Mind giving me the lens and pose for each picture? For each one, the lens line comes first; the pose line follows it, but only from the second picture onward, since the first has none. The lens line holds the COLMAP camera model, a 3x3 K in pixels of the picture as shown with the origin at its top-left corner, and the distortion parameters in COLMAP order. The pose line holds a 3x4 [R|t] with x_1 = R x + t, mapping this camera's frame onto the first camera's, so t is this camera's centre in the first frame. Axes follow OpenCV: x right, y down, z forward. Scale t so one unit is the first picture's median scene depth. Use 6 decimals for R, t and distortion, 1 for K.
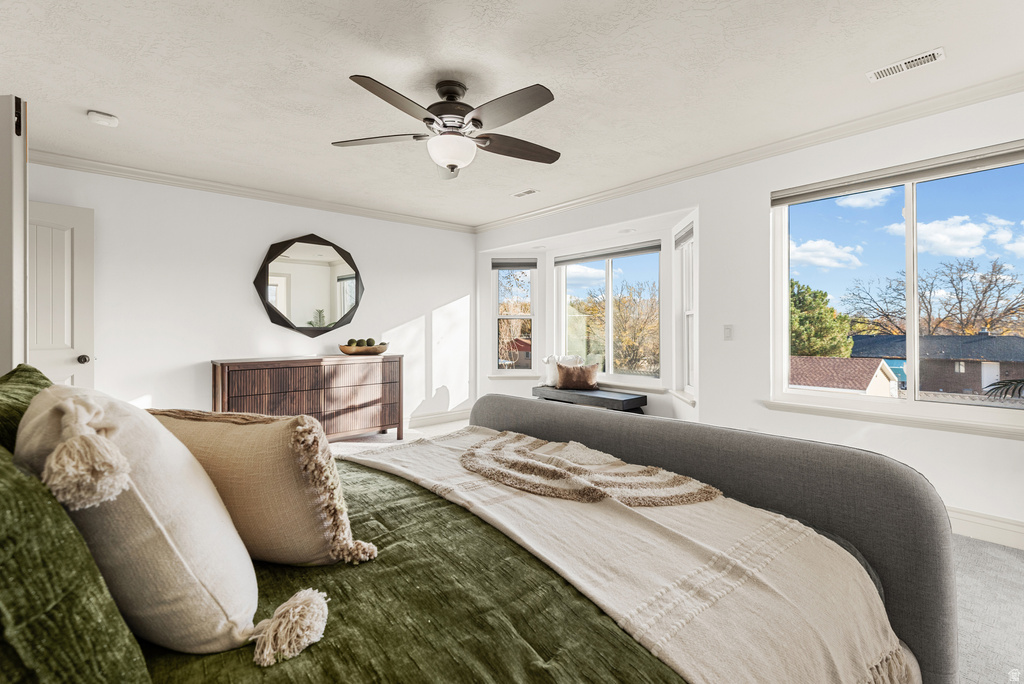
lens RADIAL K [[469.2, 0, 515.4], [0, 469.2, 344.9], [0, 0, 1]] dist [0.018415, -0.000593]
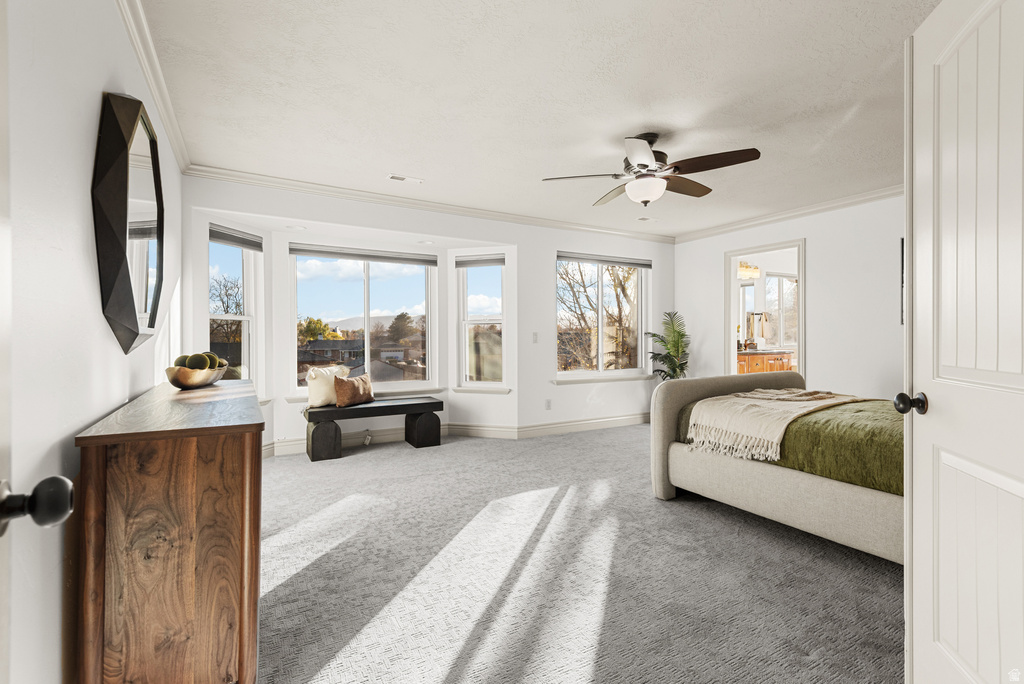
lens RADIAL K [[469.2, 0, 515.4], [0, 469.2, 344.9], [0, 0, 1]] dist [0.018415, -0.000593]
pose [[0.193163, -0.011412, 0.981100, -0.640905], [0.031259, 0.999496, 0.005472, -0.010725], [-0.980669, 0.029612, 0.193422, 0.514264]]
